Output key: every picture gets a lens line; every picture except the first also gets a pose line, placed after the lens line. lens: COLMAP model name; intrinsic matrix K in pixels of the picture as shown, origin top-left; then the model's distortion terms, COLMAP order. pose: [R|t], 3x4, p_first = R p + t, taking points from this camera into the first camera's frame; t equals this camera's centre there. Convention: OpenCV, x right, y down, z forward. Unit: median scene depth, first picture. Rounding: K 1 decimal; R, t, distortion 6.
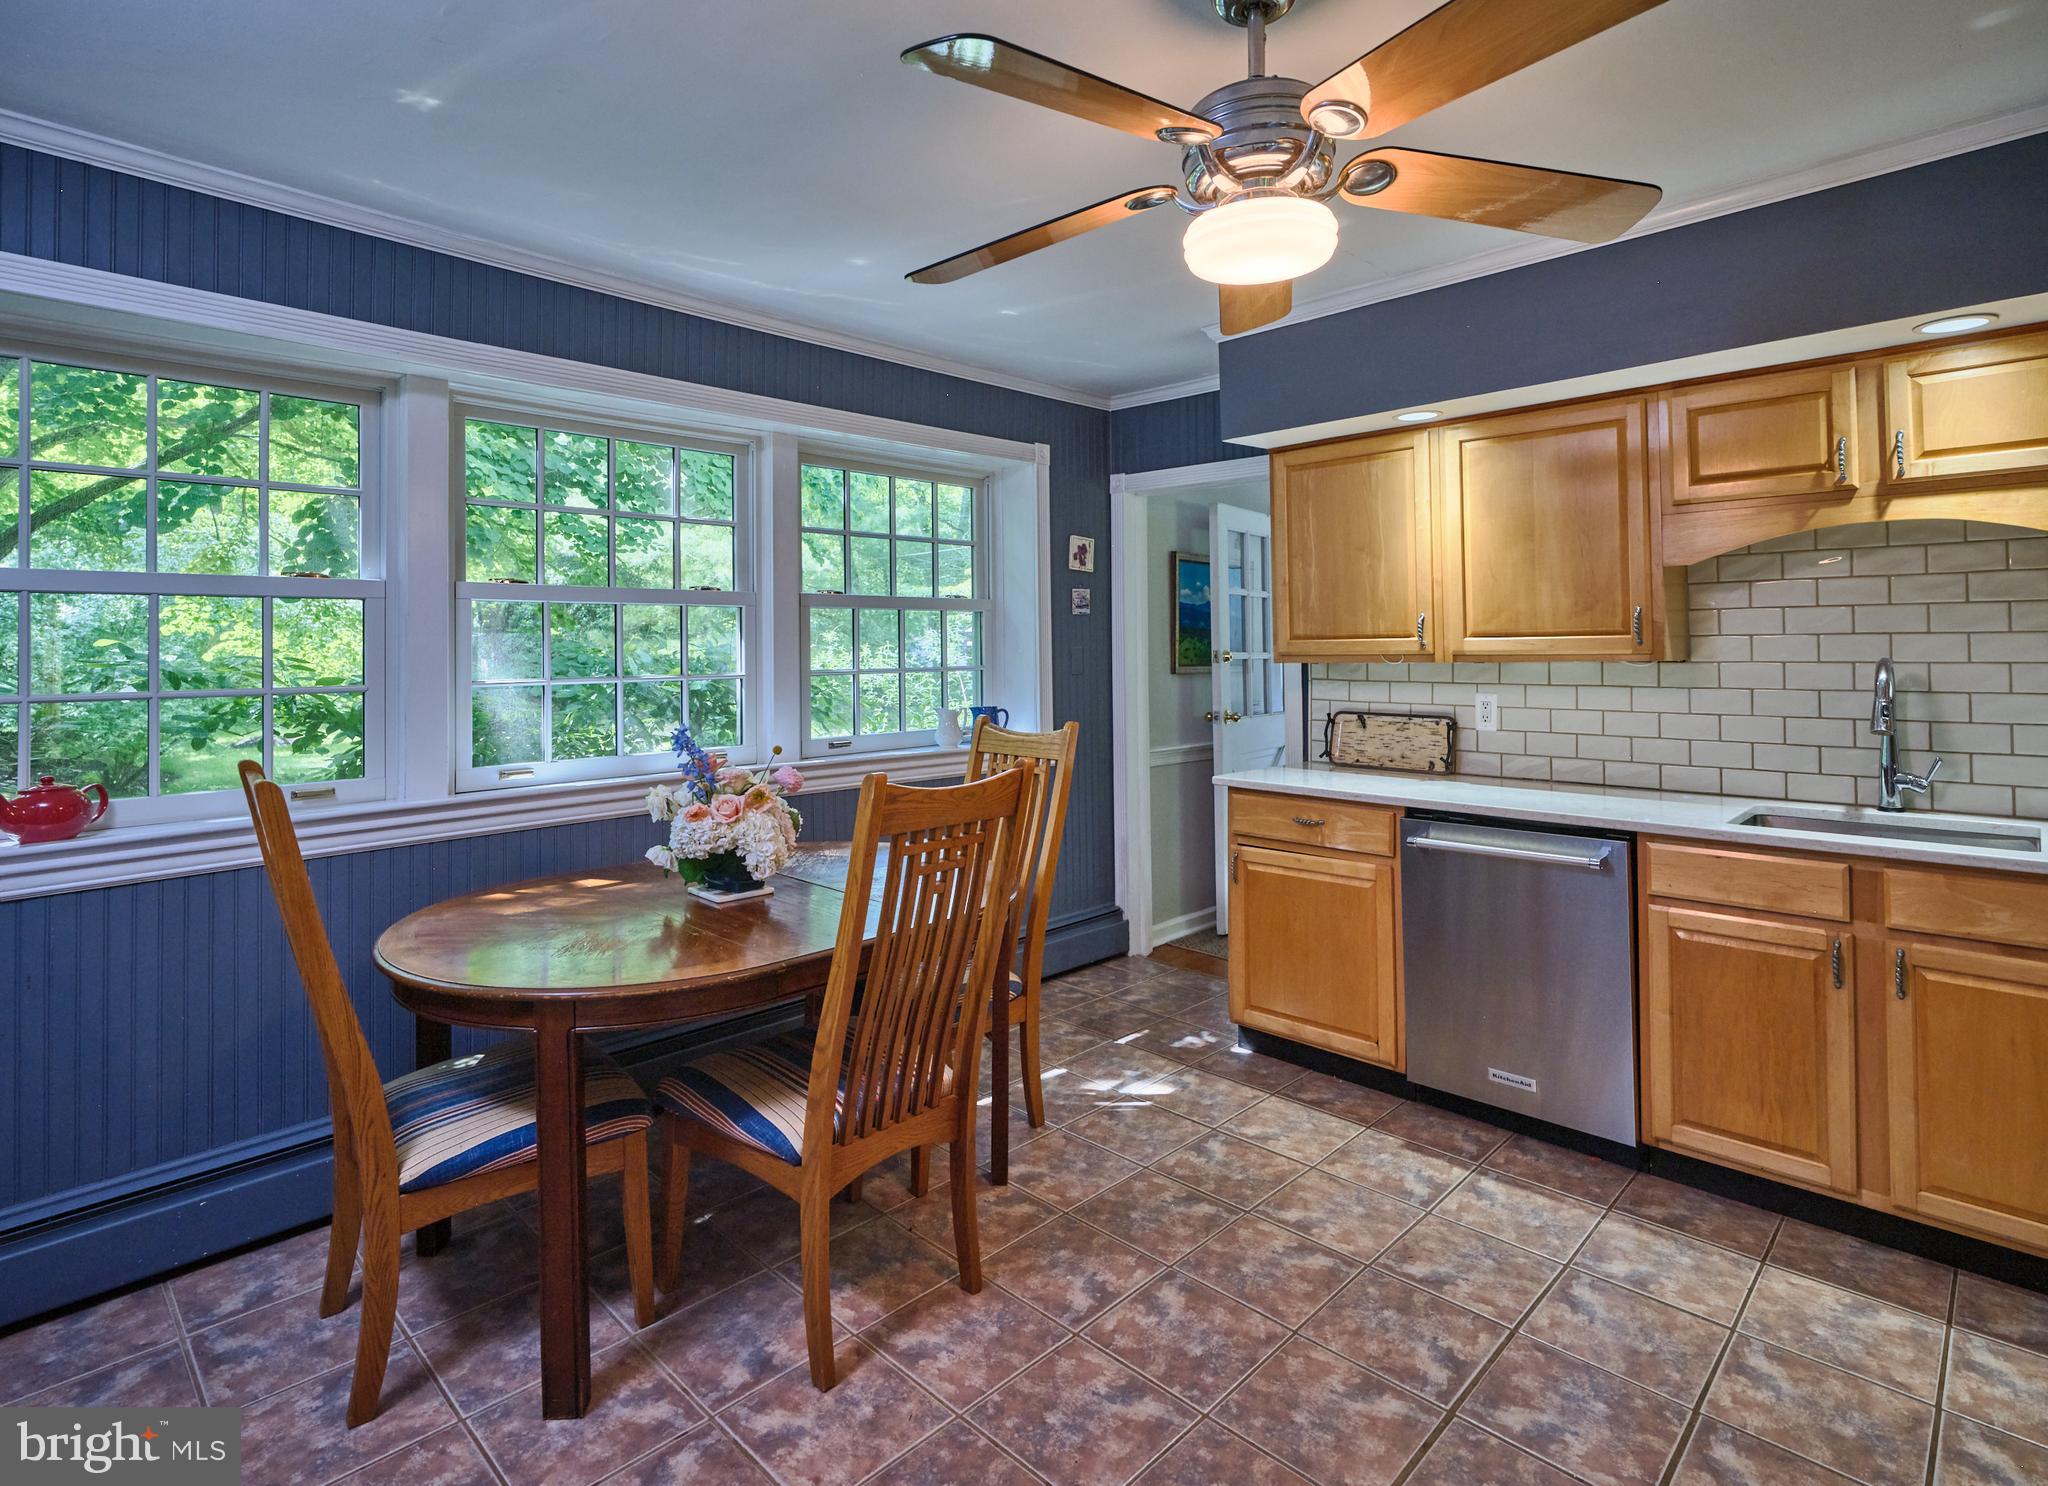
lens RADIAL K [[1060.8, 0, 1015.4], [0, 1060.8, 630.7], [0, 0, 1]] dist [0.000905, 0.000254]
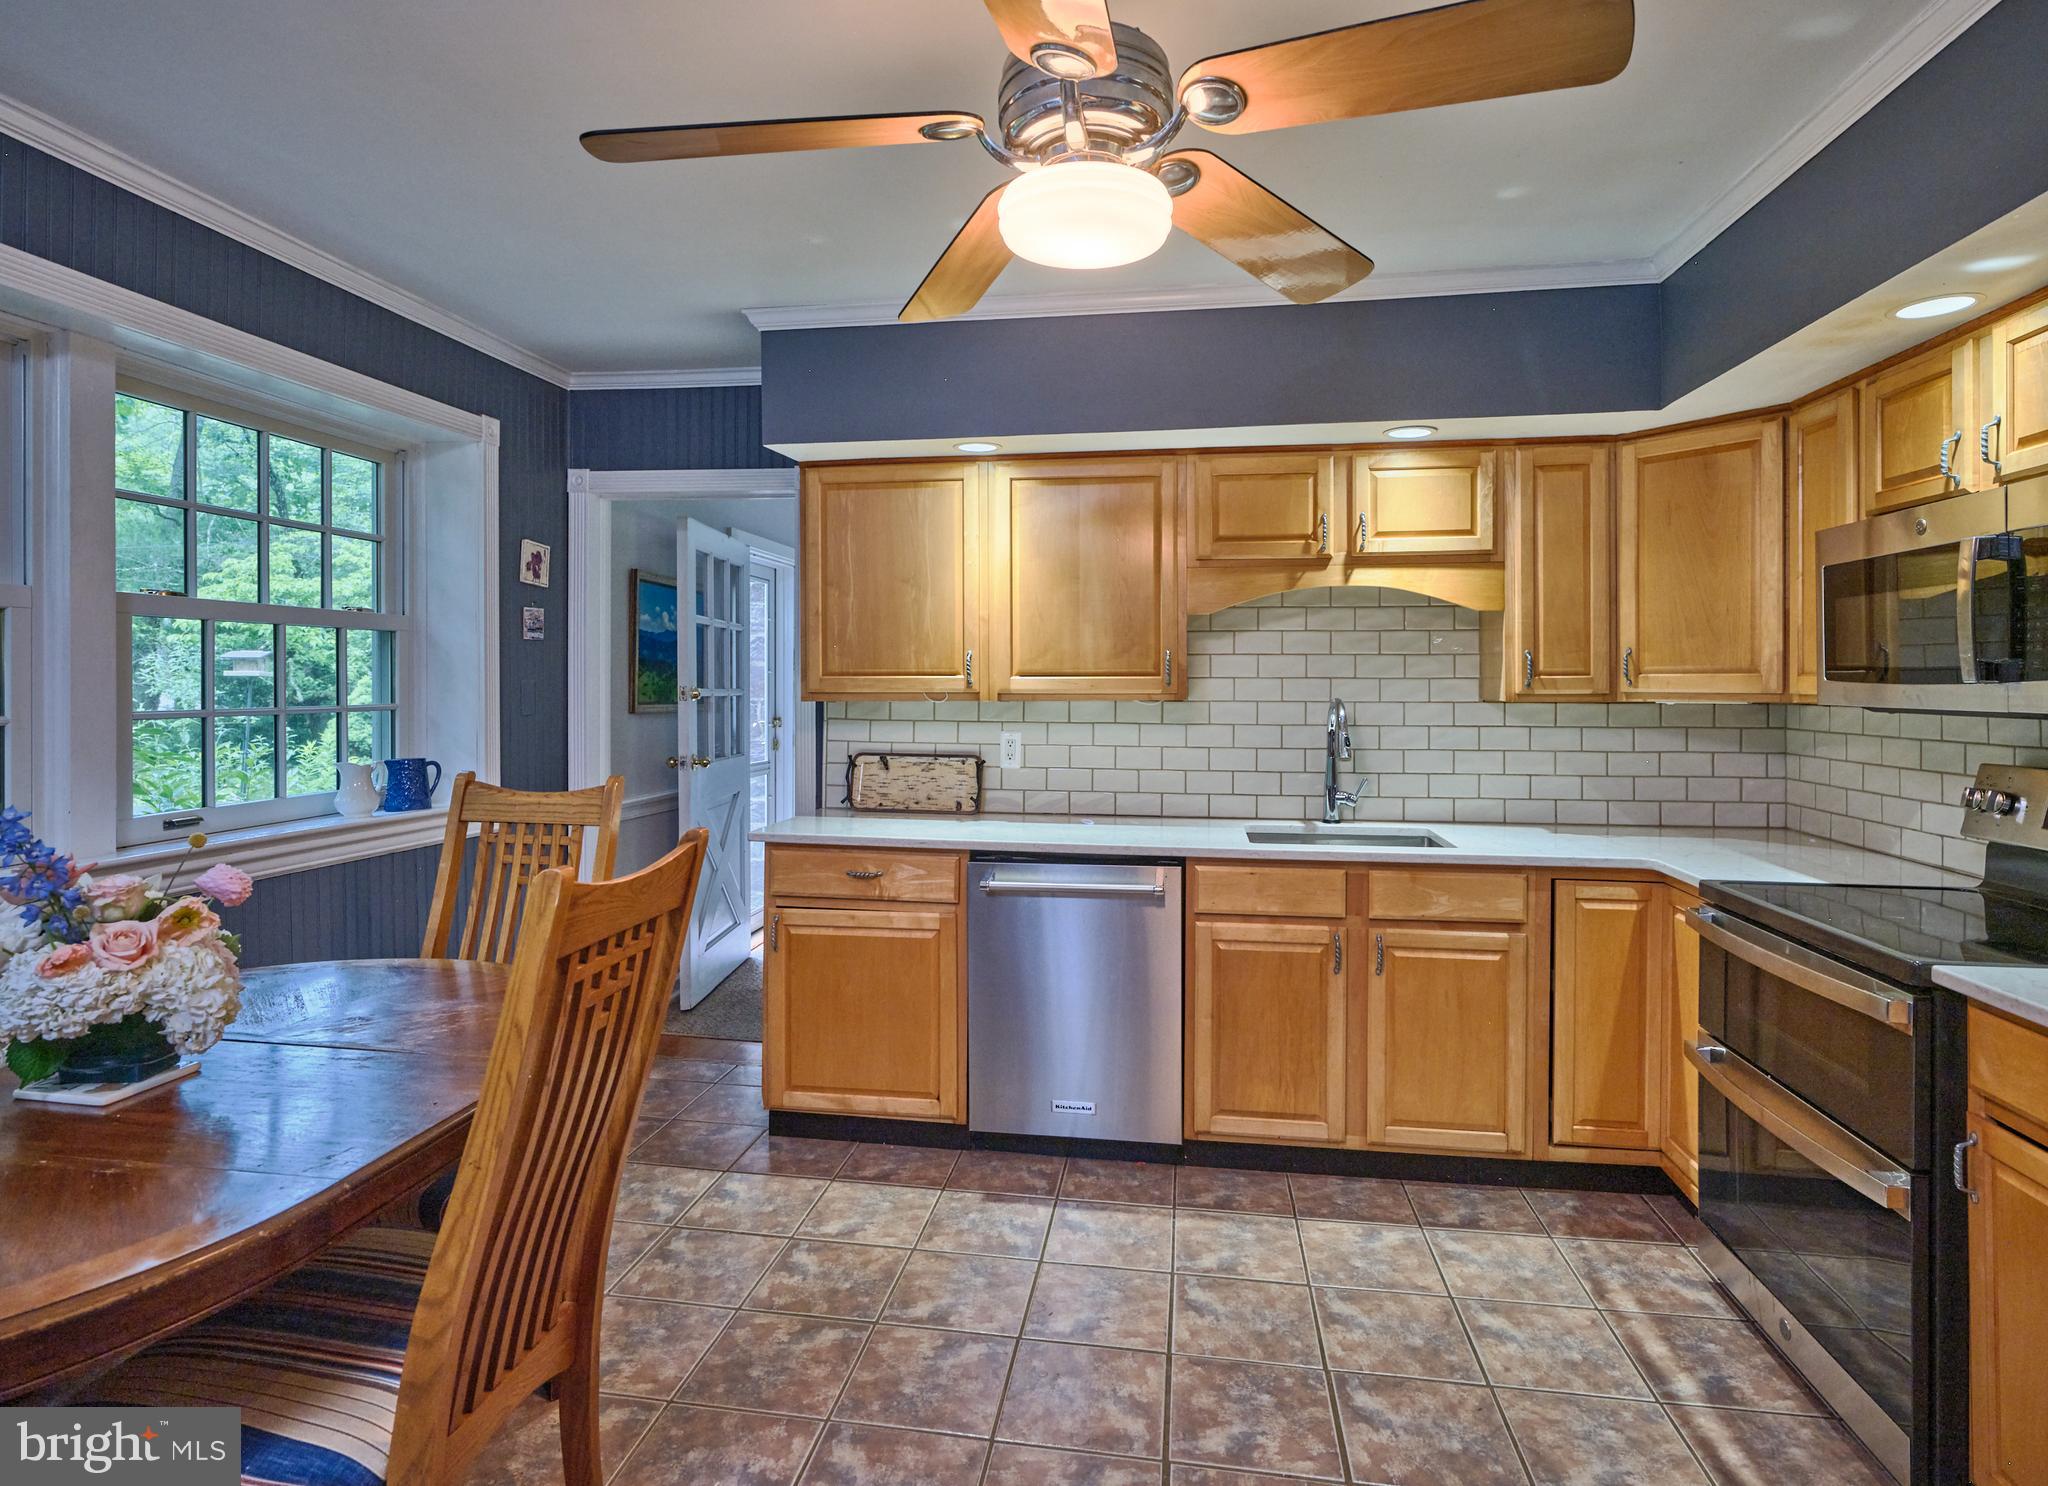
lens RADIAL K [[1097.7, 0, 1026.6], [0, 1097.7, 689.4], [0, 0, 1]] dist [-0.001069, 0.000028]
pose [[0.804104, 0.007479, 0.594441, -0.203882], [-0.019998, 0.999695, 0.014474, 0.004008], [-0.594152, -0.023526, 0.804009, 0.181651]]
